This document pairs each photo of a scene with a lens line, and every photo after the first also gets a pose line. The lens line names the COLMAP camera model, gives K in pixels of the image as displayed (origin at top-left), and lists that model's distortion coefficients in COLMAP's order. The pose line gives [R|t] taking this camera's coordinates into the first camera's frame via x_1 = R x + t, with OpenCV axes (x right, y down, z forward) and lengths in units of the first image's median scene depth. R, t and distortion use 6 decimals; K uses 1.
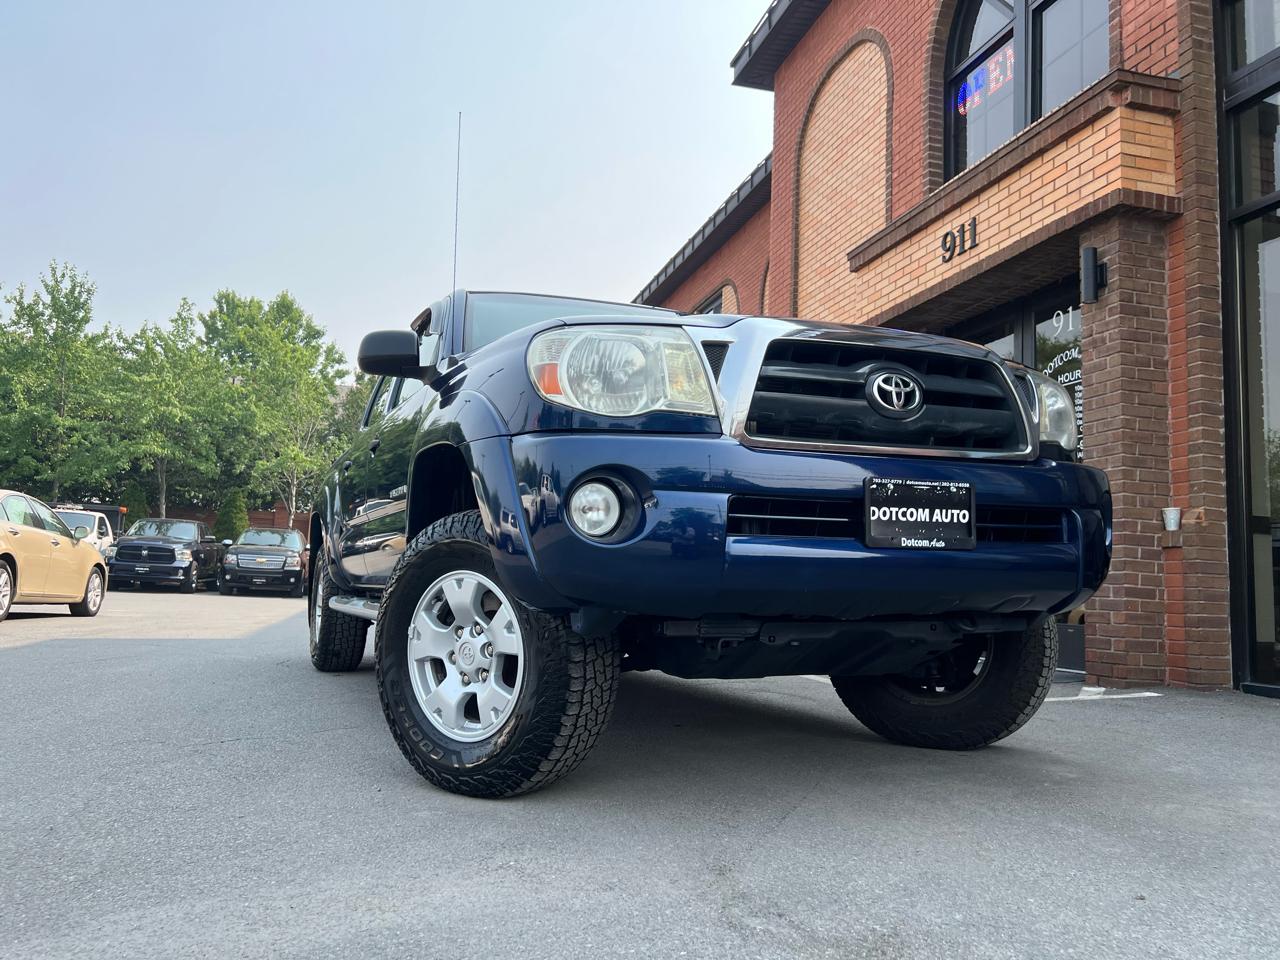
lens RADIAL K [[961.5, 0, 636.7], [0, 961.5, 483.4], [0, 0, 1]] dist [0.048049, -0.056578]
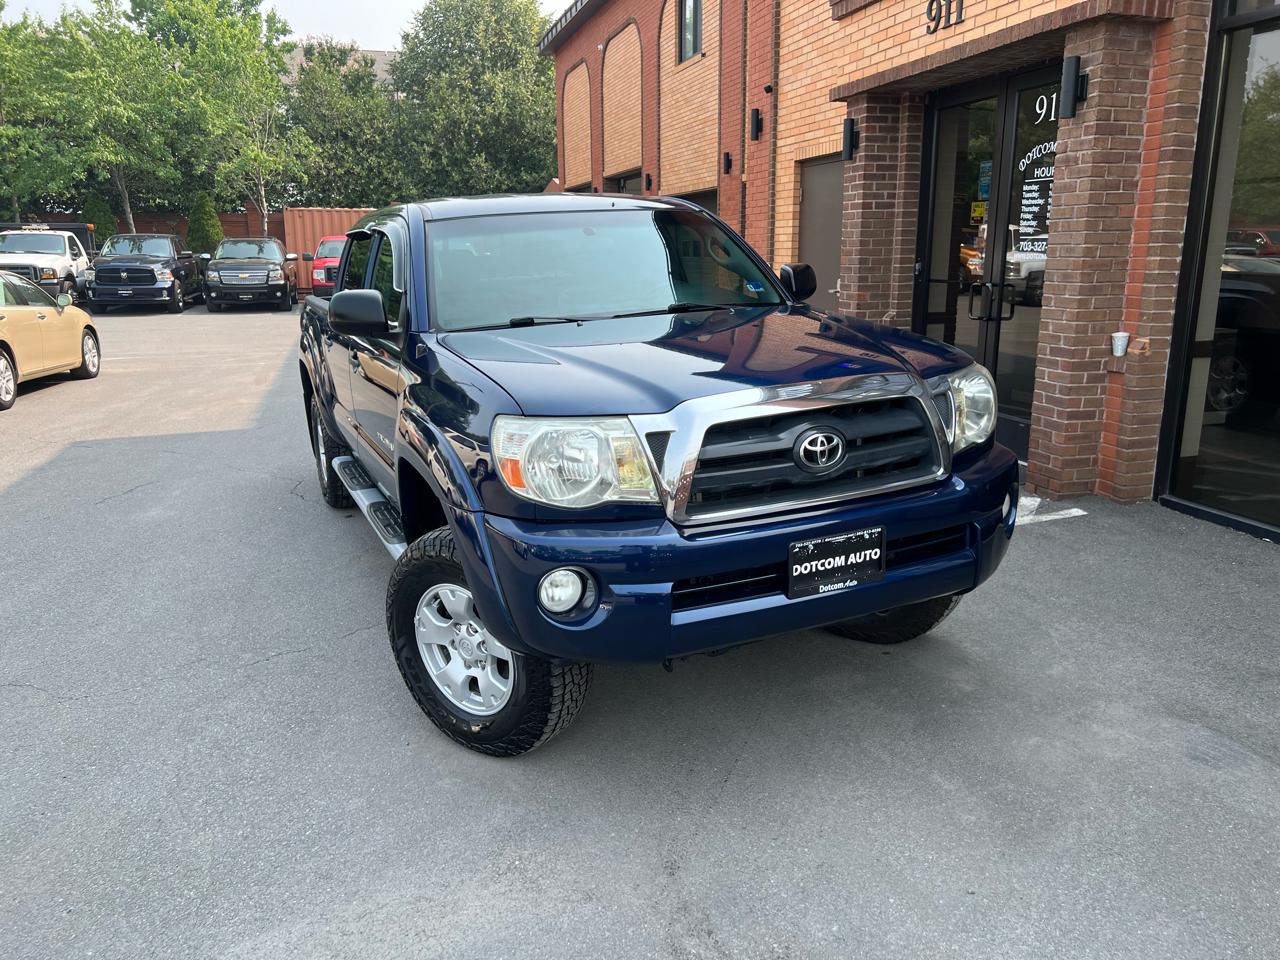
lens RADIAL K [[961.5, 0, 639.1], [0, 961.5, 487.2], [0, 0, 1]] dist [0.048049, -0.056578]
pose [[0.998751, -0.049942, -0.001564, 0.021239], [0.047417, 0.937444, 0.344892, -0.171275], [-0.015759, -0.344535, 0.938641, -0.025674]]
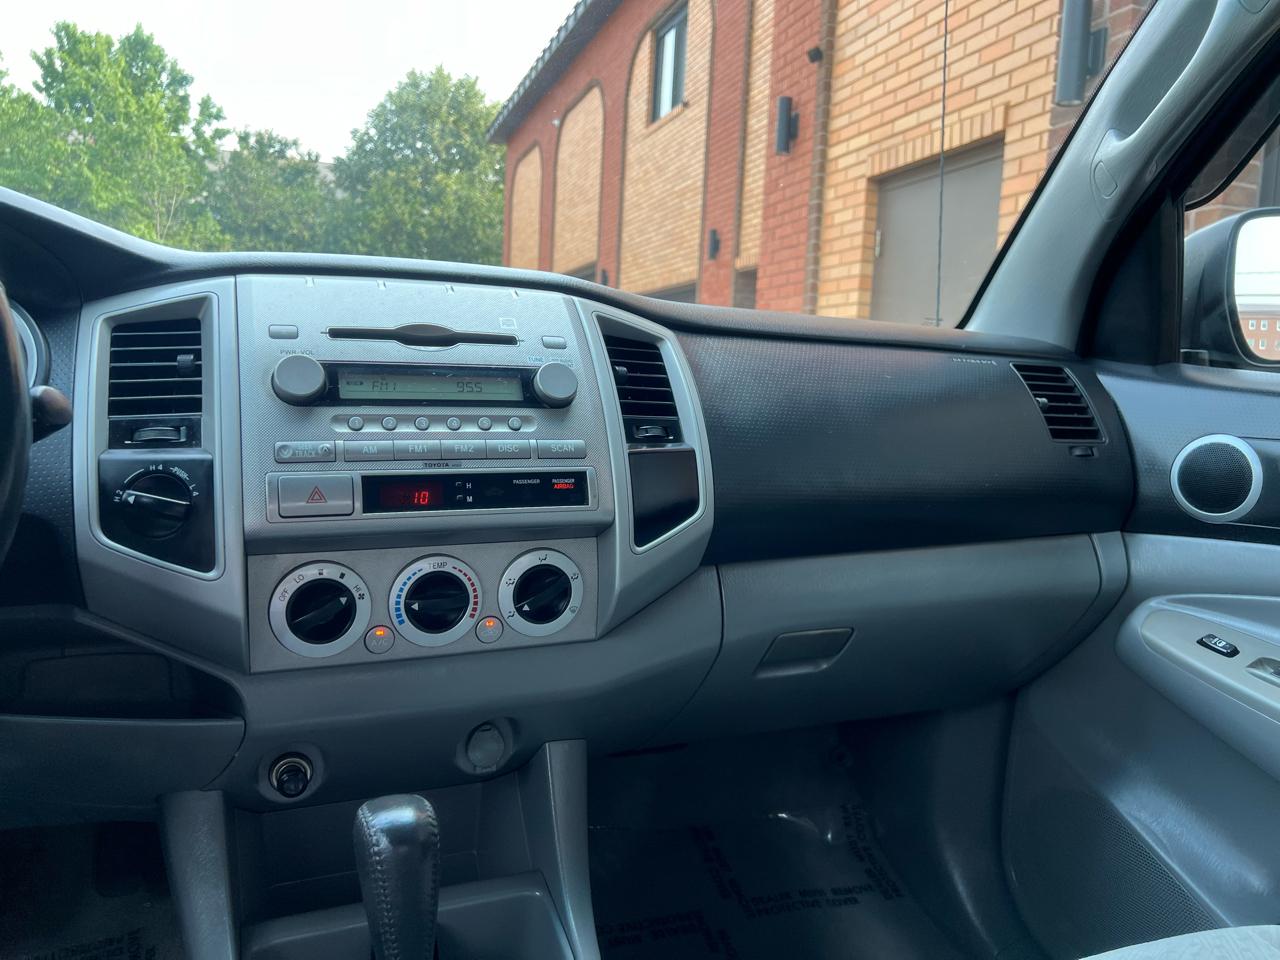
lens RADIAL K [[977.7, 0, 650.6], [0, 977.7, 482.0], [0, 0, 1]] dist [0.012268, -0.023515]
pose [[0.998272, 0.006747, 0.058373, 0.071445], [-0.018845, 0.977672, 0.209289, -0.039695], [-0.055657, -0.210027, 0.976110, 0.766030]]
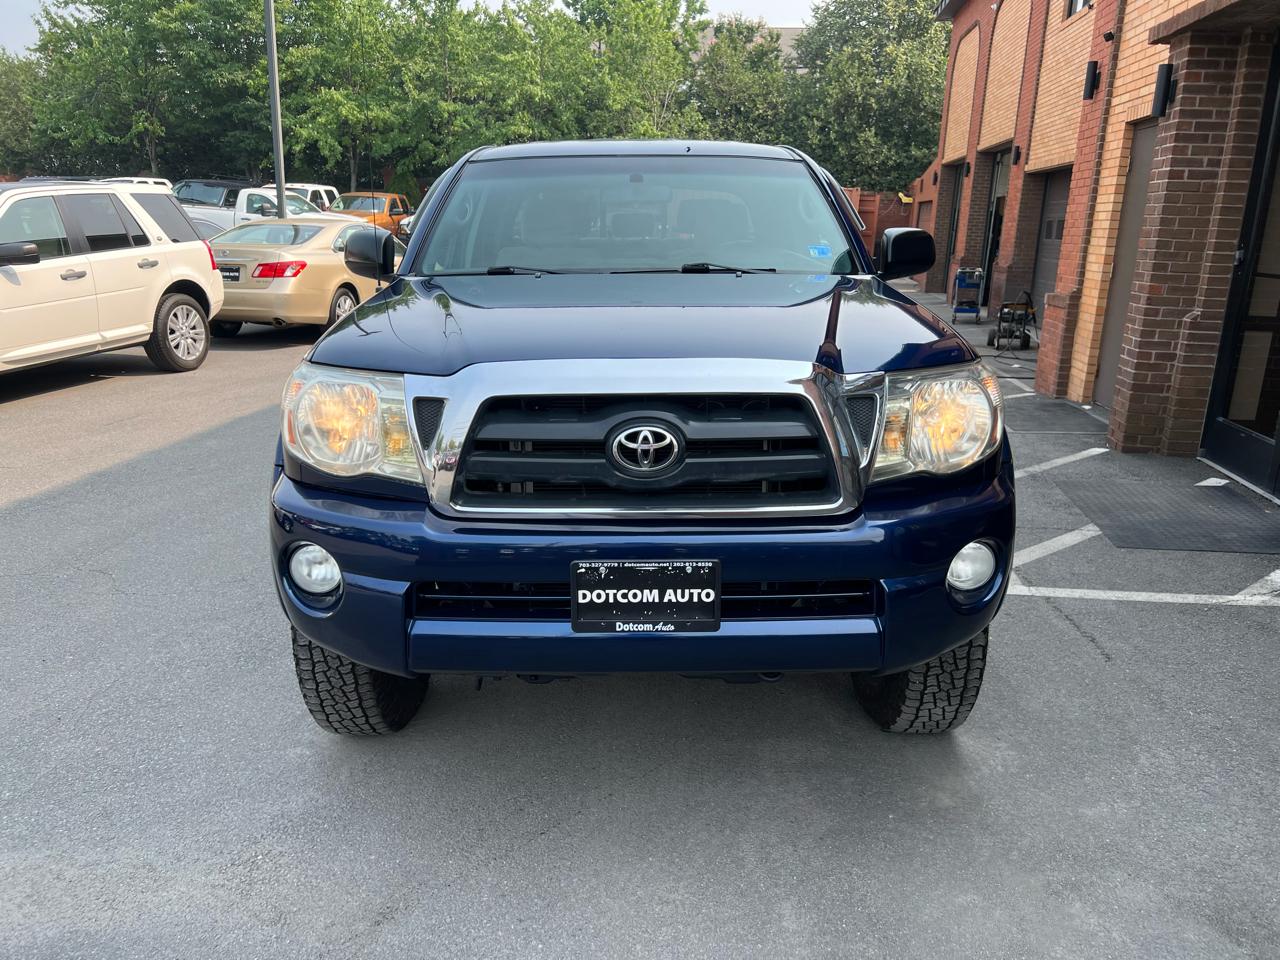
lens RADIAL K [[961.5, 0, 630.4], [0, 961.5, 484.6], [0, 0, 1]] dist [0.048049, -0.056578]
pose [[0.919054, 0.092887, -0.383030, 0.224064], [0.047600, 0.938560, 0.341819, -0.136427], [0.391247, -0.332382, 0.858166, 0.091941]]
